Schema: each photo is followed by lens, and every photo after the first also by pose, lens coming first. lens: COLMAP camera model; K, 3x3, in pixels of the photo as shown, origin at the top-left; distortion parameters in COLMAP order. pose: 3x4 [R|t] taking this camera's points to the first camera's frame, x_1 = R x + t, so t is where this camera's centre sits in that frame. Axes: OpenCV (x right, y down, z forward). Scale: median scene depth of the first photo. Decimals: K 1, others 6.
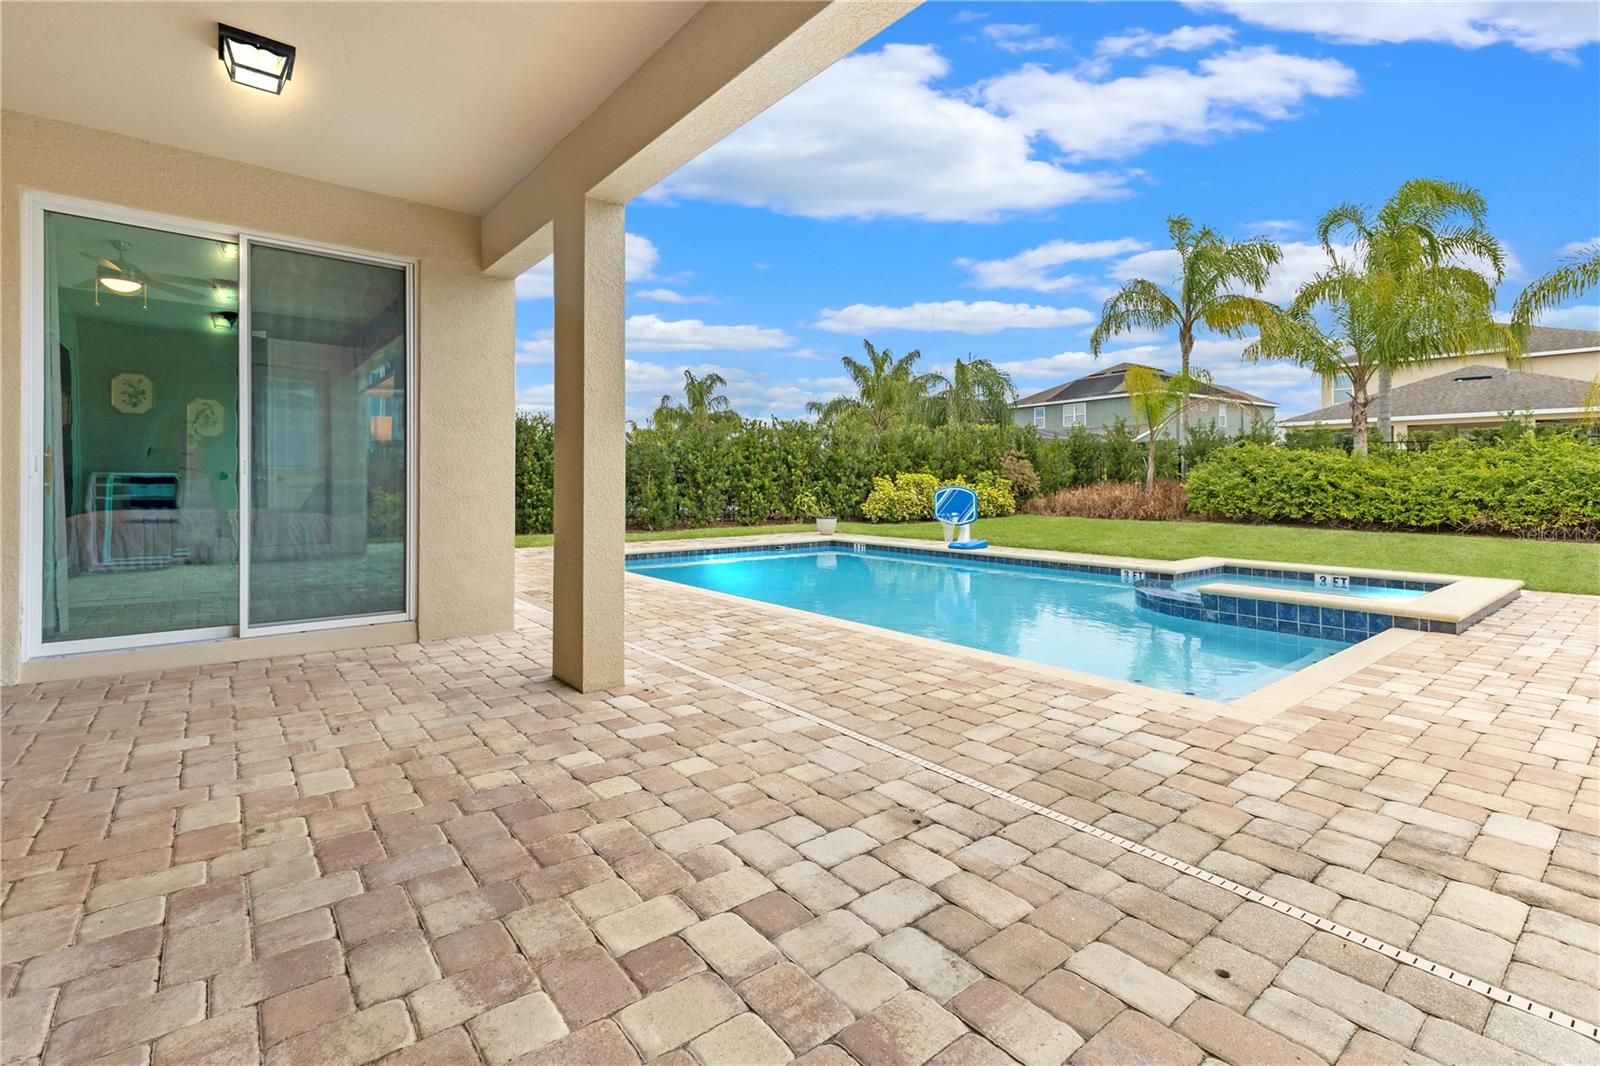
lens RADIAL K [[726.3, 0, 783.8], [0, 726.3, 474.9], [0, 0, 1]] dist [0.009945, 0.000084]
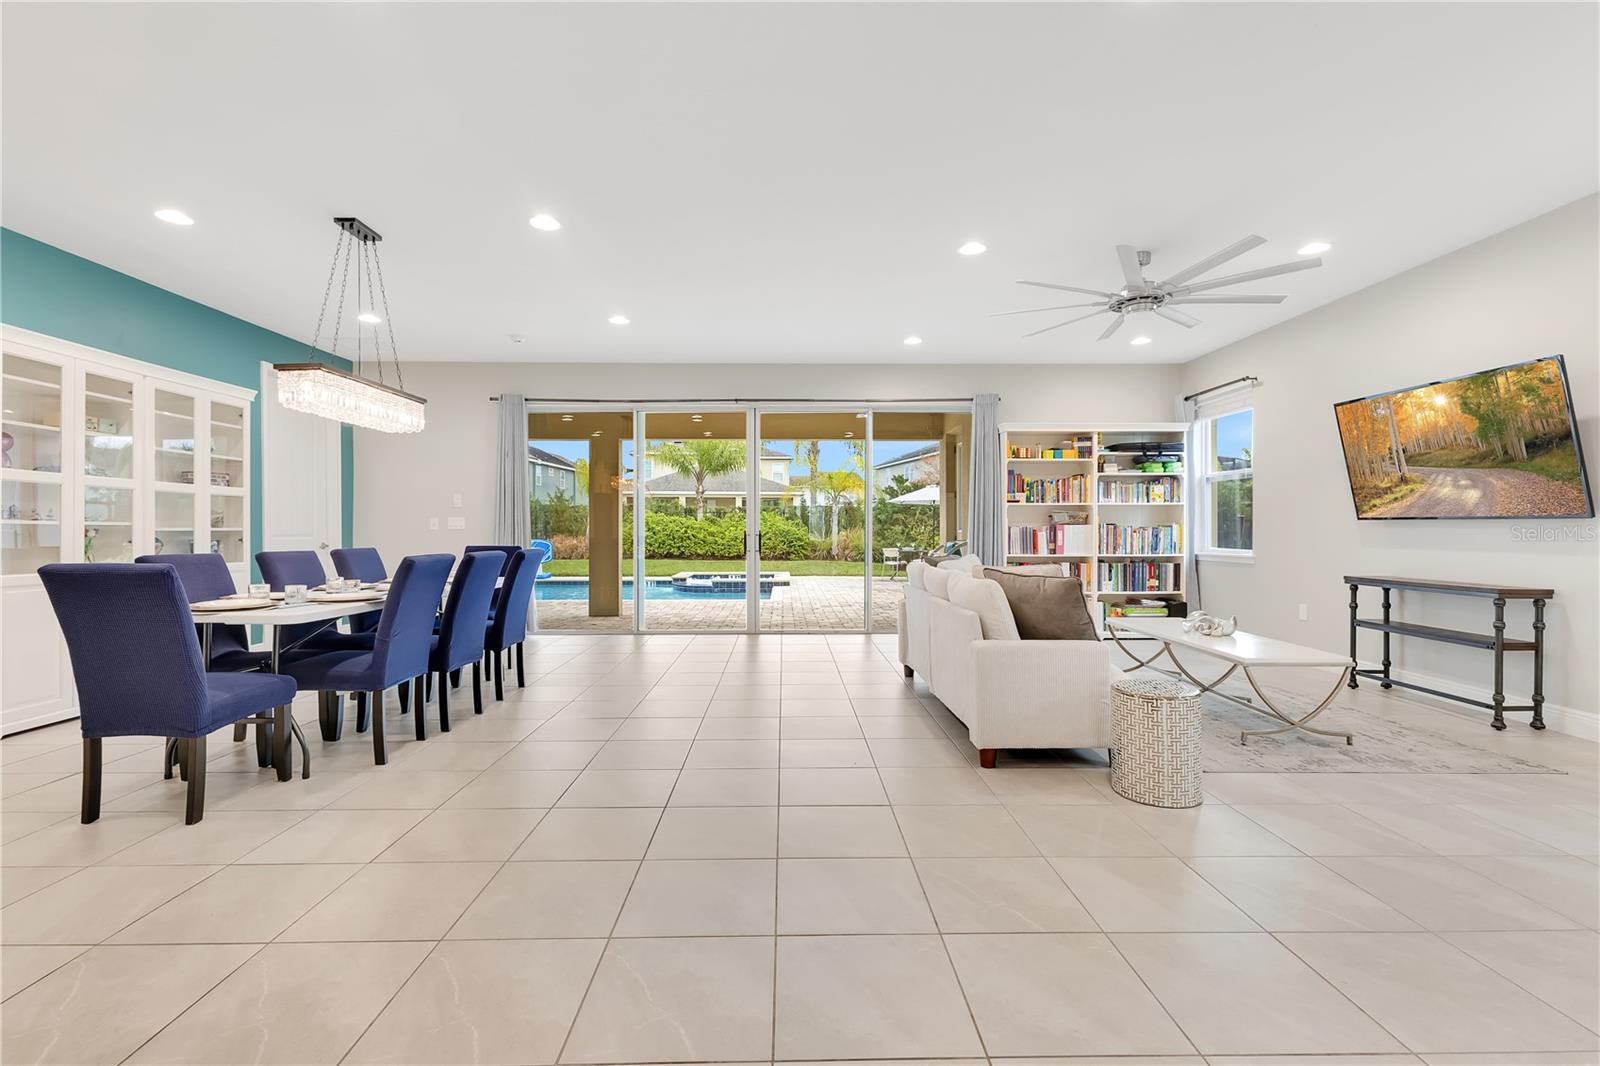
lens RADIAL K [[707.6, 0, 791.9], [0, 707.6, 539.9], [0, 0, 1]] dist [0.009718, -0.001017]
pose [[0.629896, -0.011705, 0.776591, -0.481638], [-0.003302, 0.999837, 0.017747, -0.009346], [-0.776672, -0.013743, 0.629755, -0.325056]]
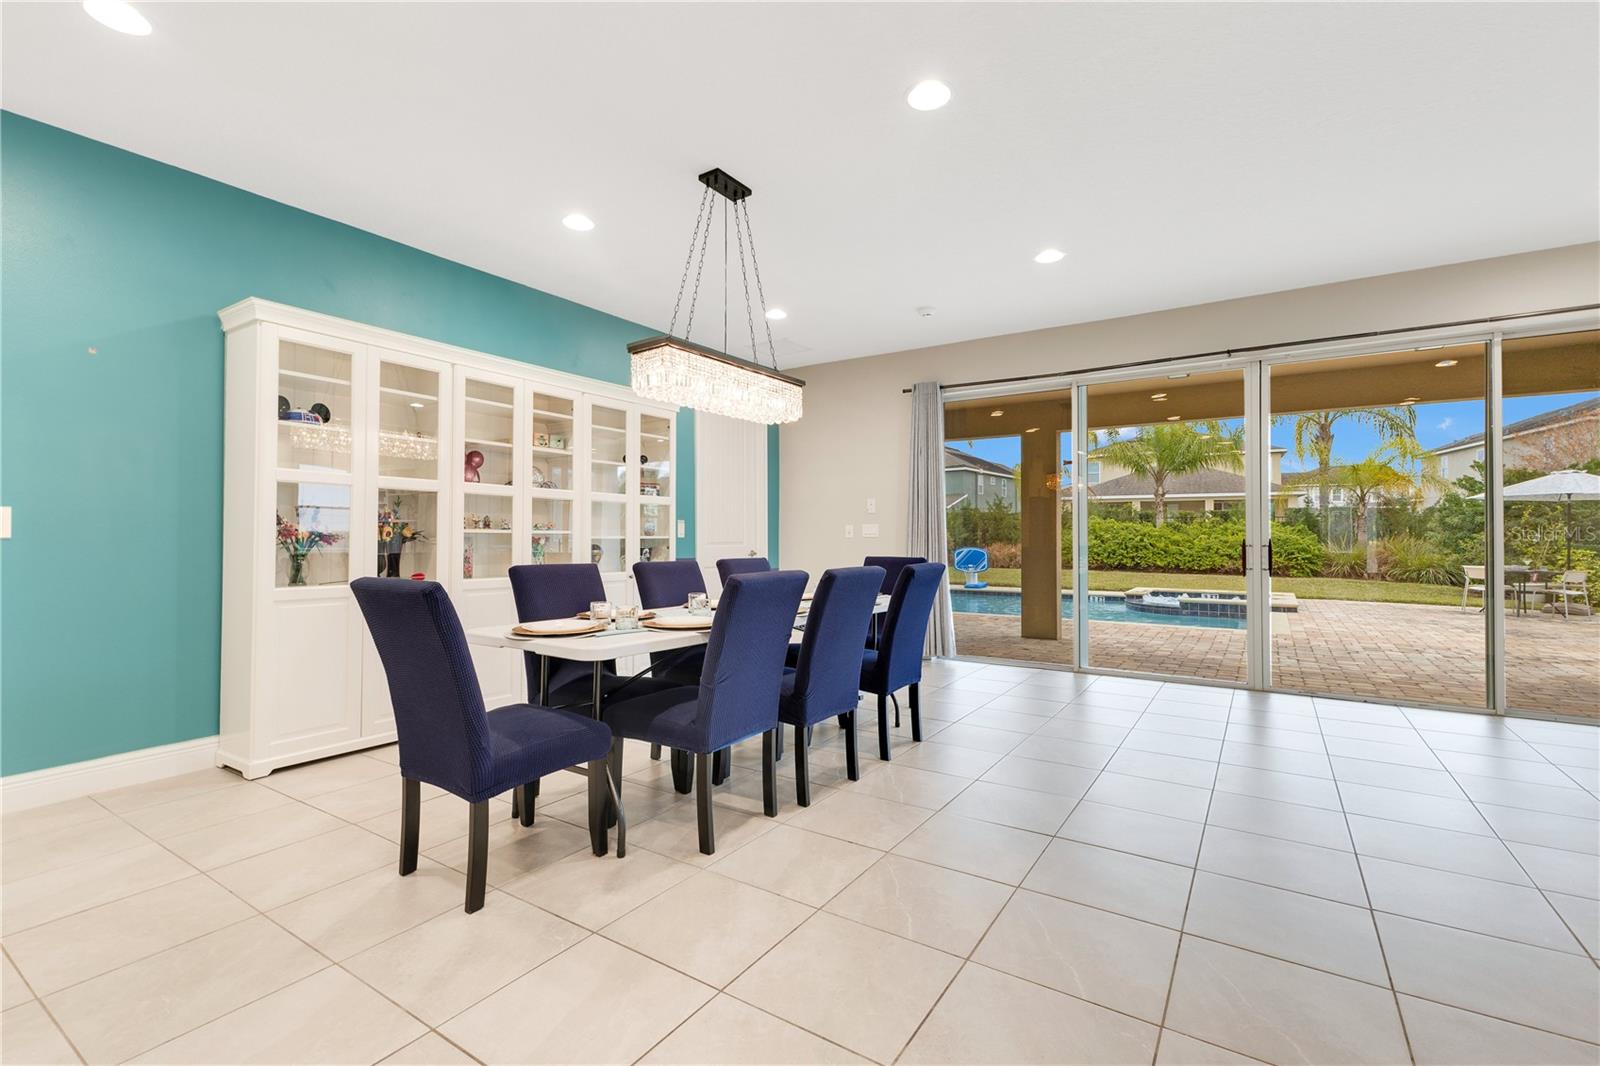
lens RADIAL K [[707.6, 0, 786.8], [0, 707.6, 524.7], [0, 0, 1]] dist [0.009718, -0.001017]
pose [[0.961603, 0.005756, 0.274384, -0.440148], [-0.002286, 0.999913, -0.012965, -0.009368], [-0.274435, 0.011840, 0.961533, -0.276586]]
